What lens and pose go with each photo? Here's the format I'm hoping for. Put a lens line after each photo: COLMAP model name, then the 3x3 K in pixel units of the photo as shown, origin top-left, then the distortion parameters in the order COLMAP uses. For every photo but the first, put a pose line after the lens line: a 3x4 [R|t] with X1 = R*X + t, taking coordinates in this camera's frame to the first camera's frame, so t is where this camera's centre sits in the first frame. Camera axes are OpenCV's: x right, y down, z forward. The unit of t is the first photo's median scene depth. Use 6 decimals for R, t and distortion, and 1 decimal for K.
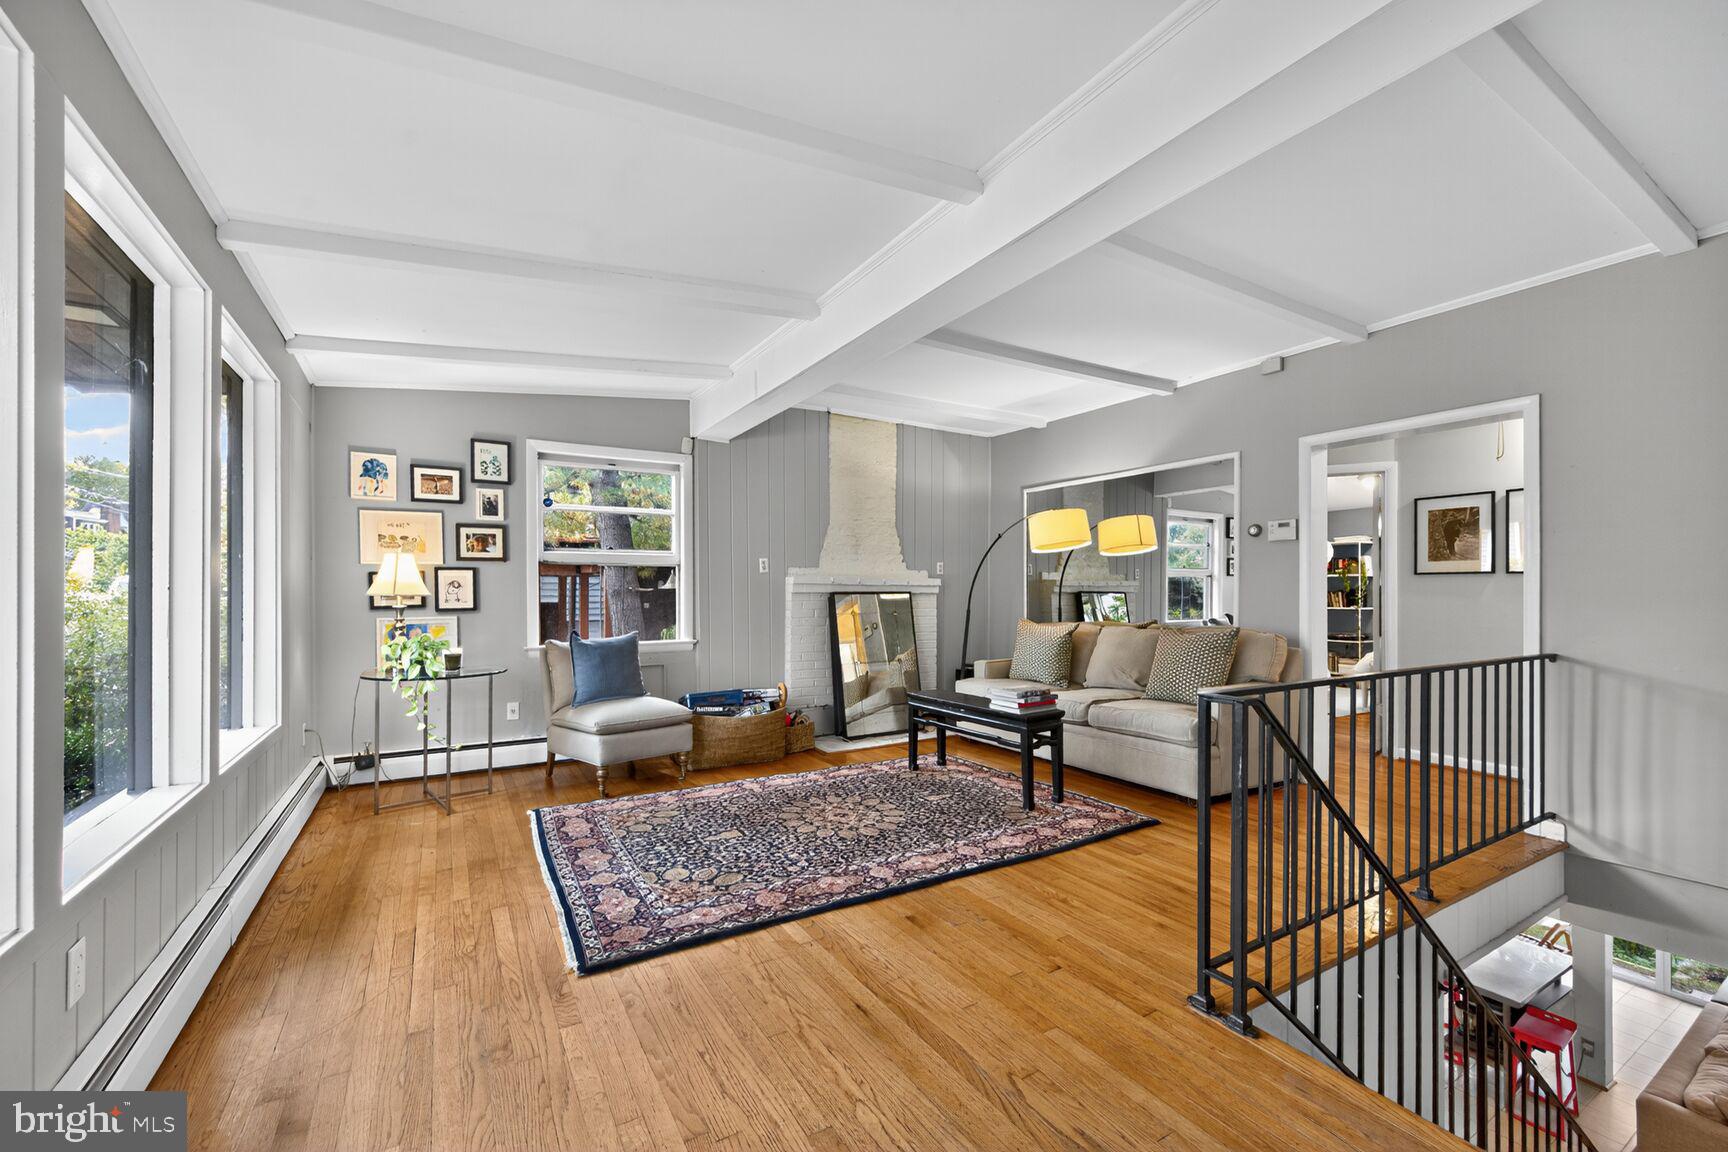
lens RADIAL K [[695.3, 0, 856.7], [0, 695.3, 585.9], [0, 0, 1]] dist [-0.001262, 0.000113]
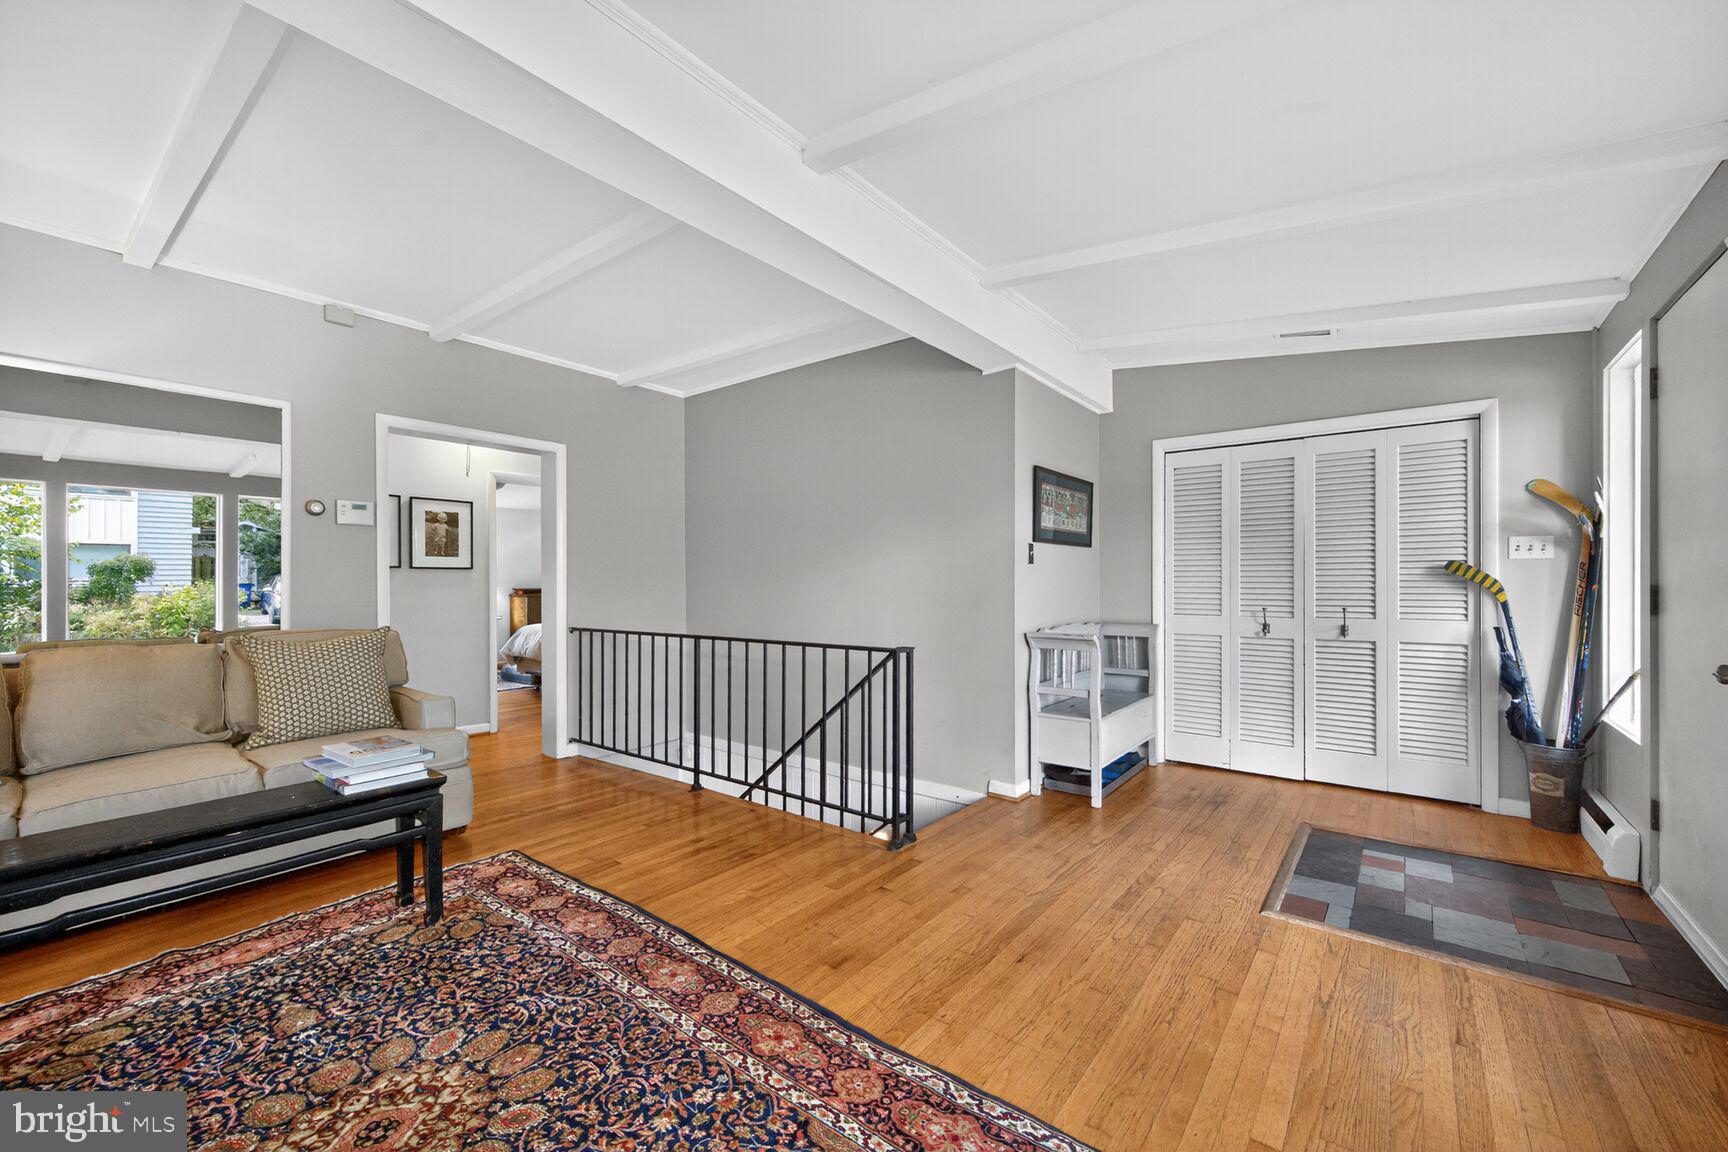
lens RADIAL K [[695.3, 0, 856.7], [0, 695.3, 585.9], [0, 0, 1]] dist [-0.001262, 0.000113]
pose [[-0.359602, -0.001682, 0.933104, -0.490460], [-0.004096, 0.999992, 0.000224, 0.008926], [-0.933097, -0.003742, -0.359606, 0.866682]]
